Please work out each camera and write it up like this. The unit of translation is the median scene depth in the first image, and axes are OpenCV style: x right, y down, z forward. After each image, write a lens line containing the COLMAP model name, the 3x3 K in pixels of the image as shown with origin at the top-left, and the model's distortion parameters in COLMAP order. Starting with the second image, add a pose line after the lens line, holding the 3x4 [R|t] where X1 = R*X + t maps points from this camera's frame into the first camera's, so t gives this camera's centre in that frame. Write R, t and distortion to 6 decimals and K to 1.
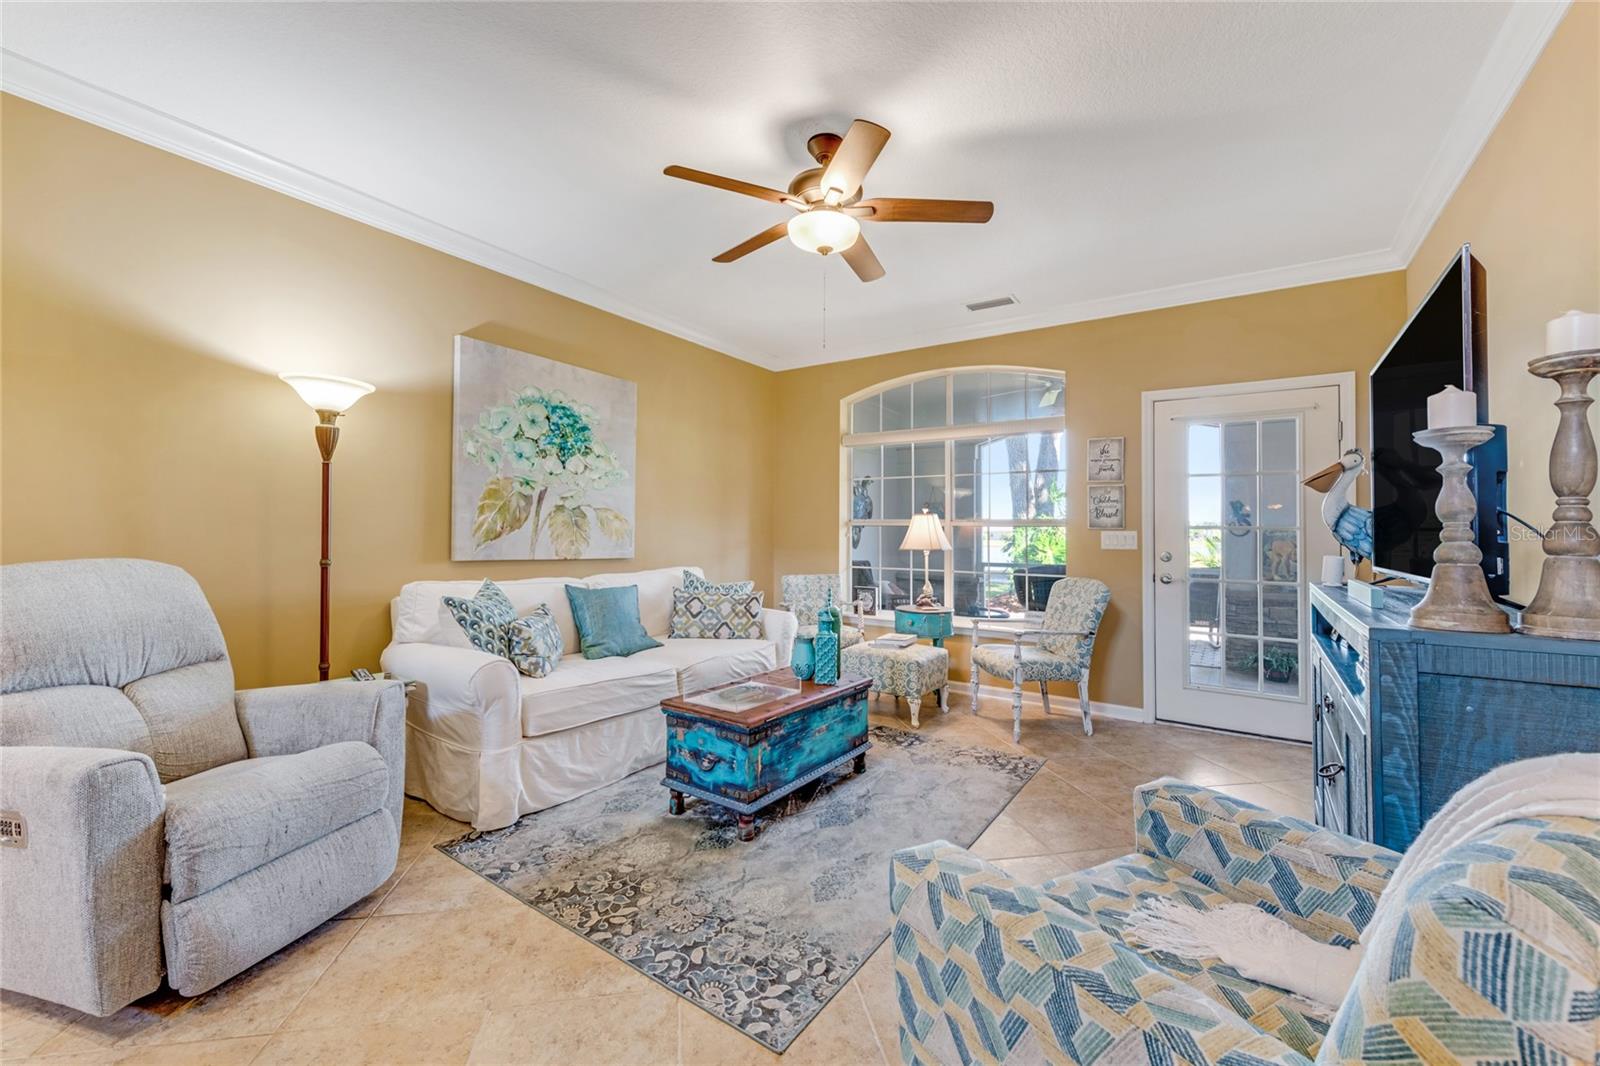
lens RADIAL K [[643.1, 0, 797.0], [0, 643.1, 510.6], [0, 0, 1]] dist [0.003829, 0.000016]
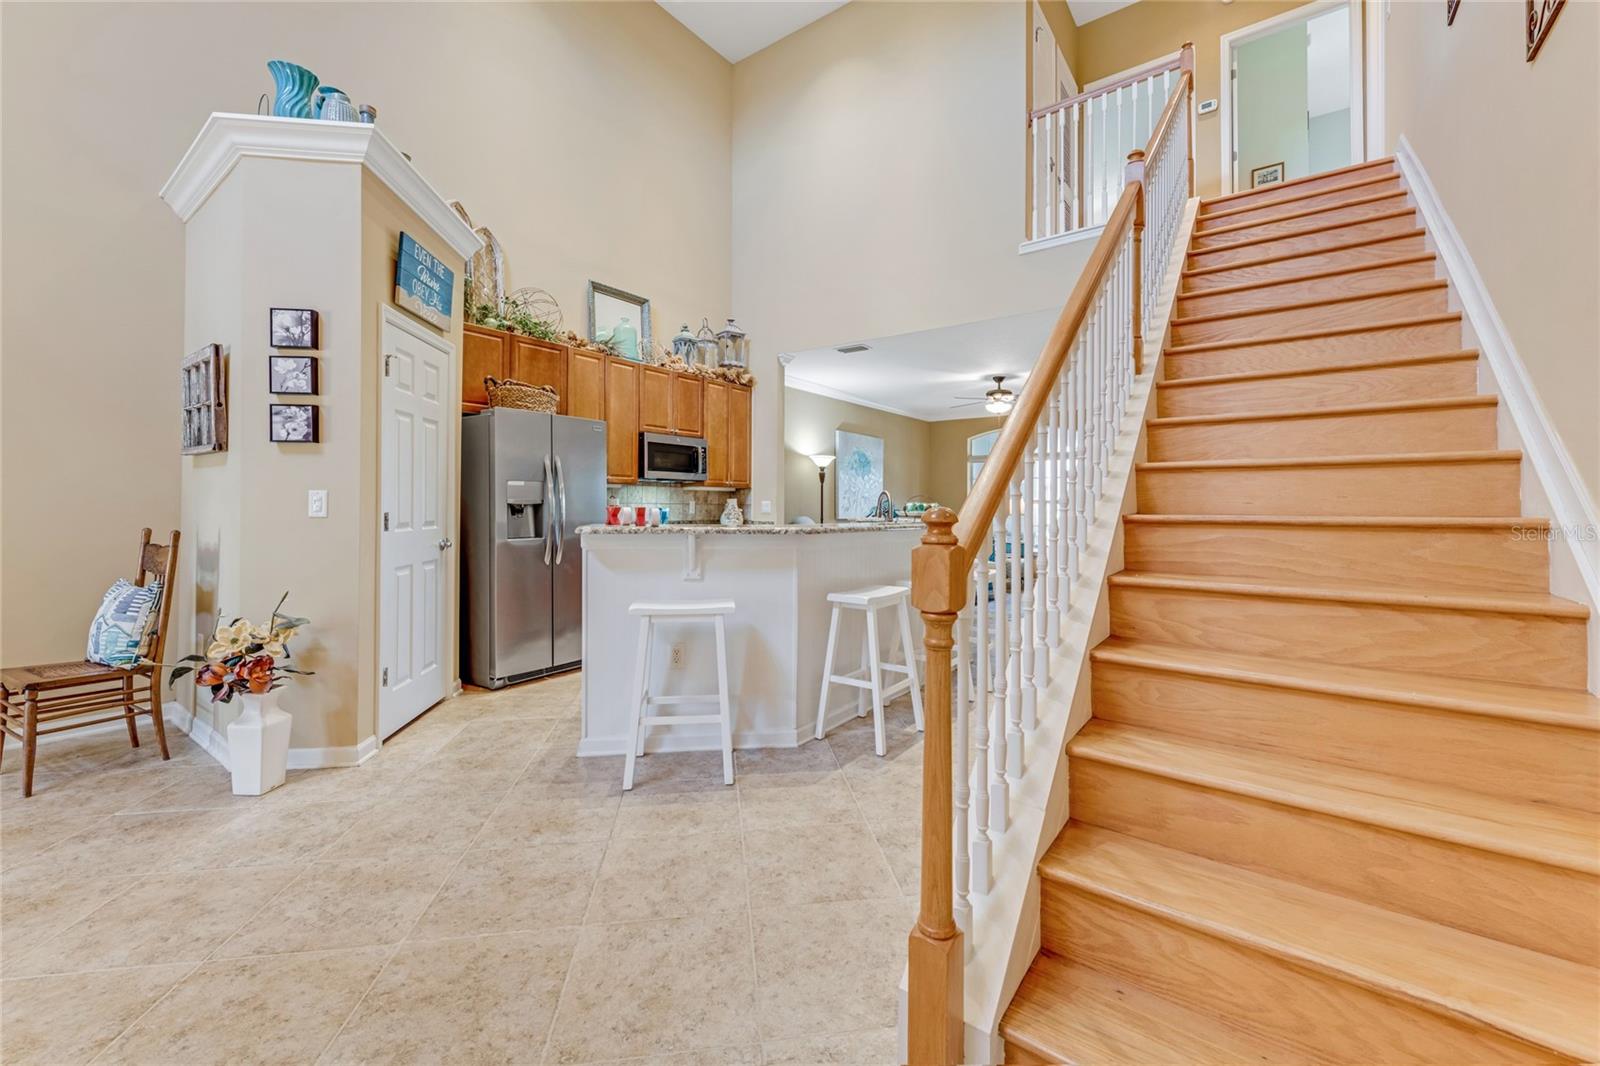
lens RADIAL K [[638.2, 0, 786.2], [0, 638.2, 491.8], [0, 0, 1]] dist [0.012096, -0.000015]
pose [[0.998513, -0.008379, -0.053870, -0.569792], [0.008976, 0.999901, 0.010860, -0.059779], [0.053774, -0.011327, 0.998489, -1.439056]]
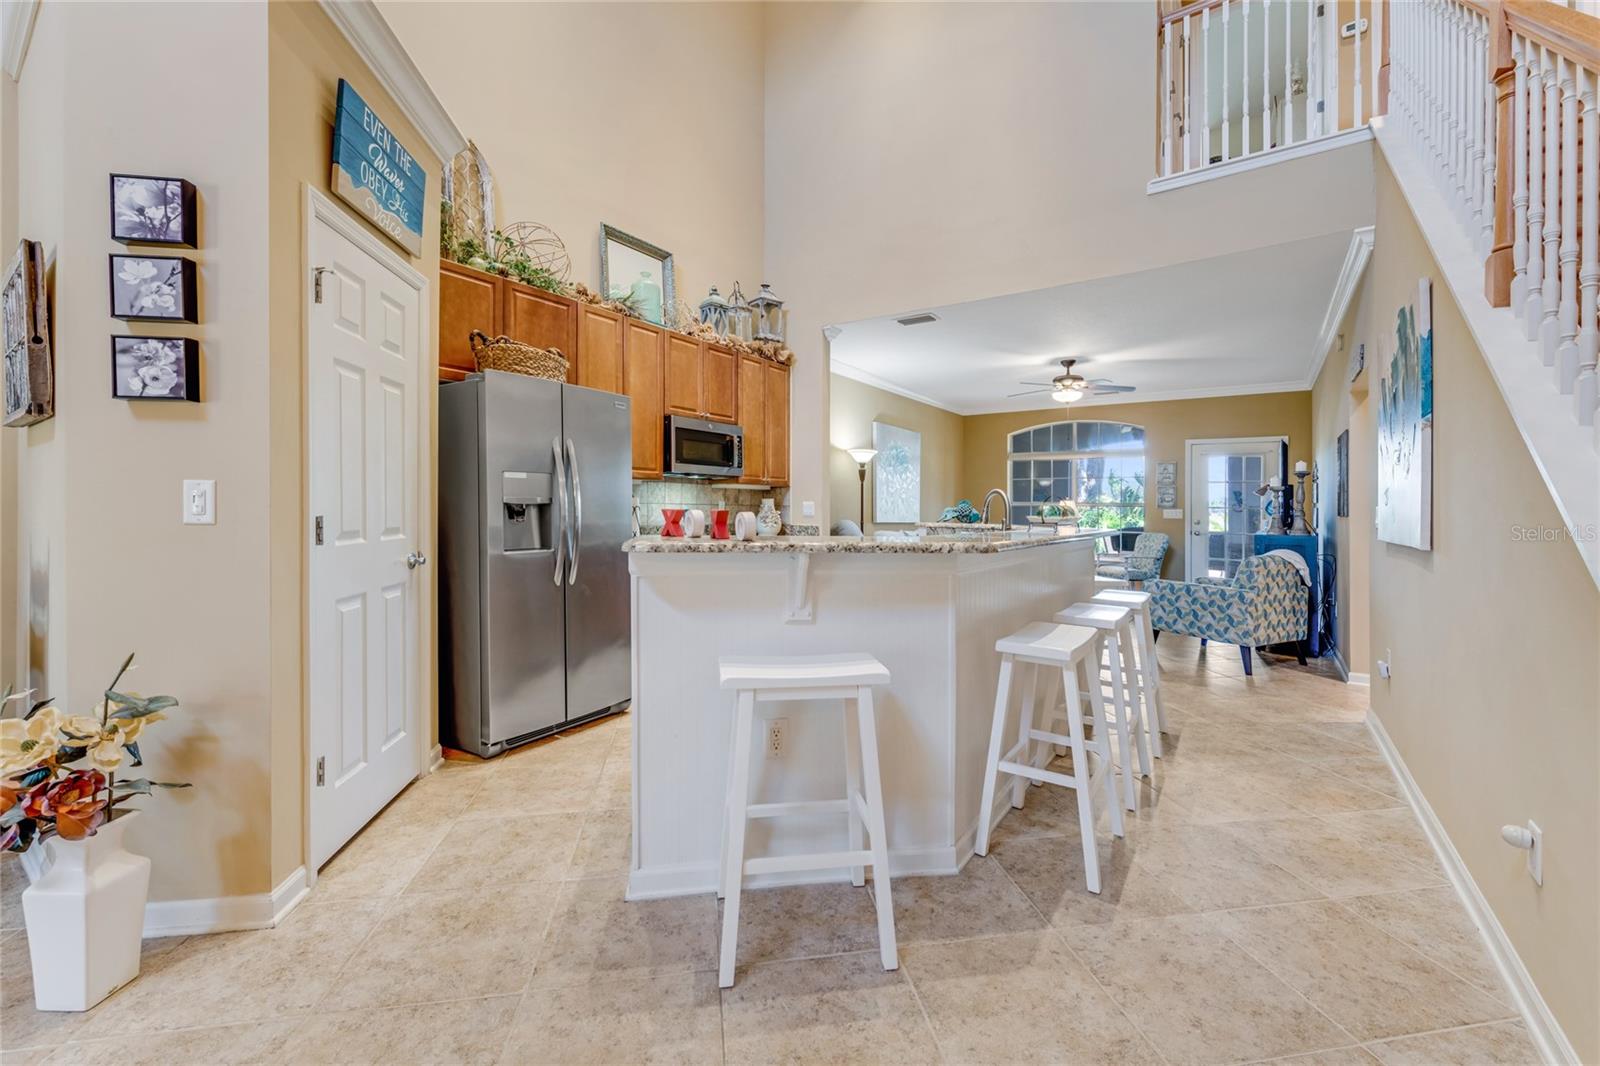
lens RADIAL K [[643.1, 0, 797.0], [0, 643.1, 510.6], [0, 0, 1]] dist [0.003829, 0.000016]
pose [[0.999805, -0.001731, -0.019683, -0.721409], [0.002503, 0.999226, 0.039257, -0.053375], [0.019600, -0.039299, 0.999035, -1.170875]]
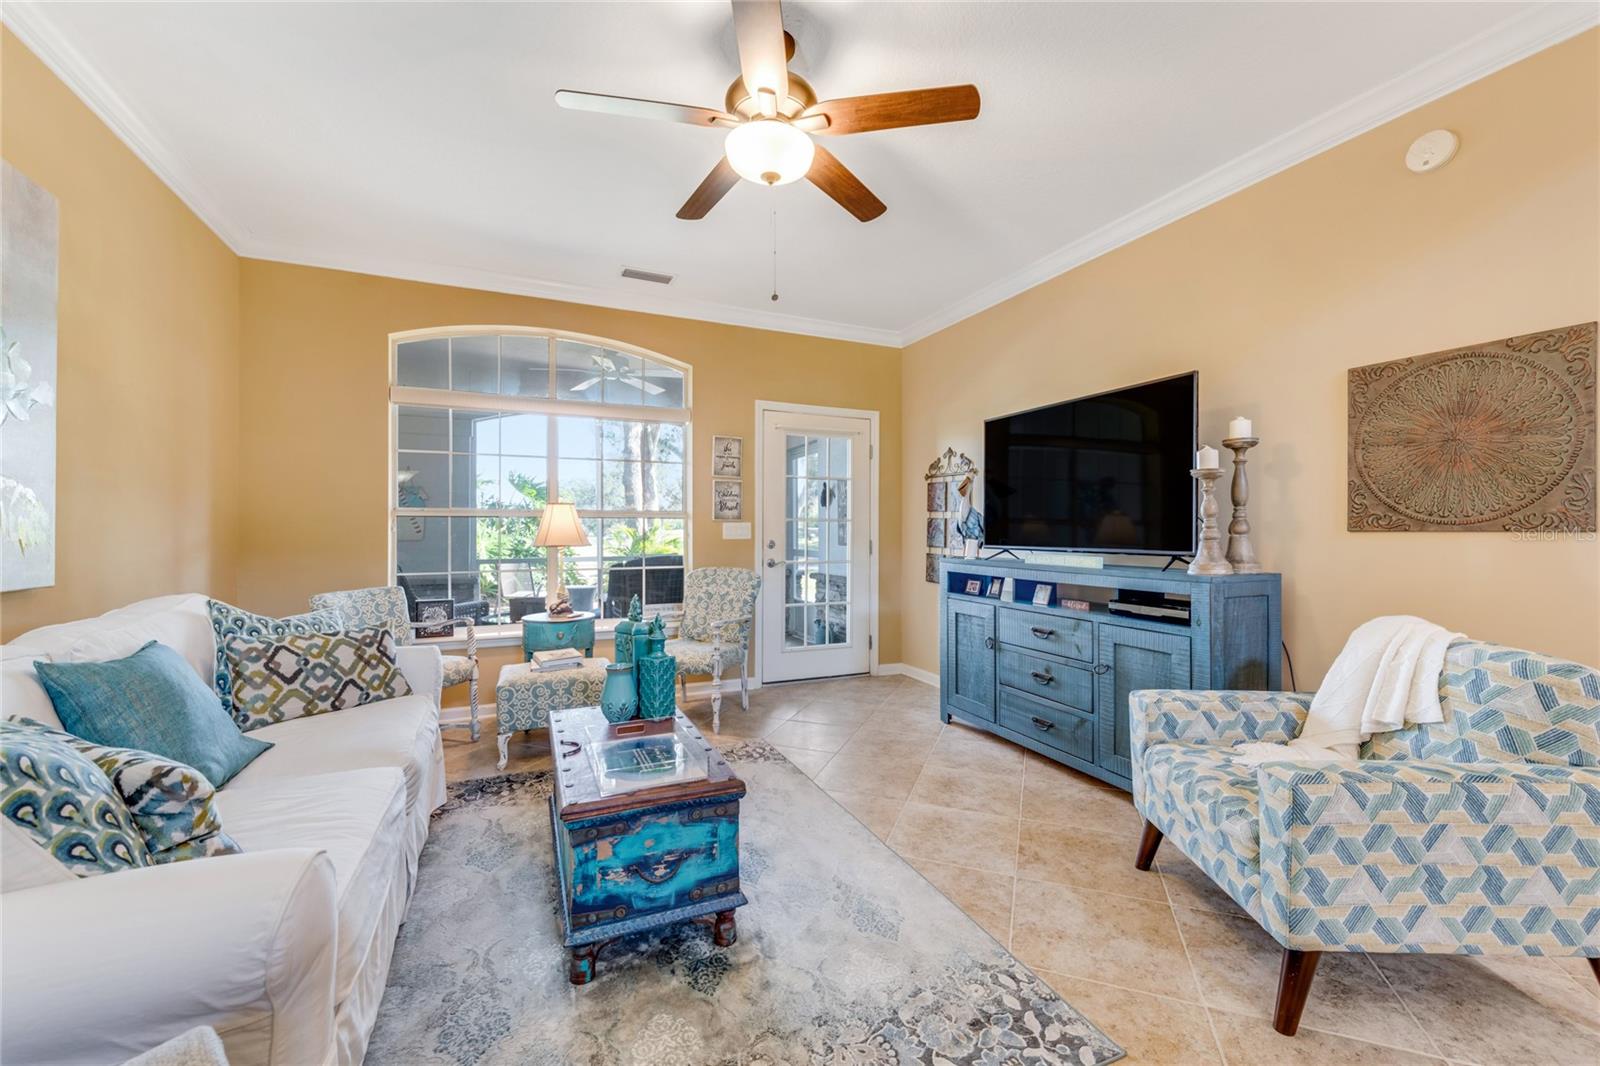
lens RADIAL K [[642.6, 0, 820.3], [0, 642.6, 527.2], [0, 0, 1]] dist [0.014438, -0.007326]
pose [[0.513590, -0.009917, 0.857979, -0.445092], [-0.025319, 0.999323, 0.026707, 0.007804], [-0.857662, -0.035439, 0.512991, 0.368847]]
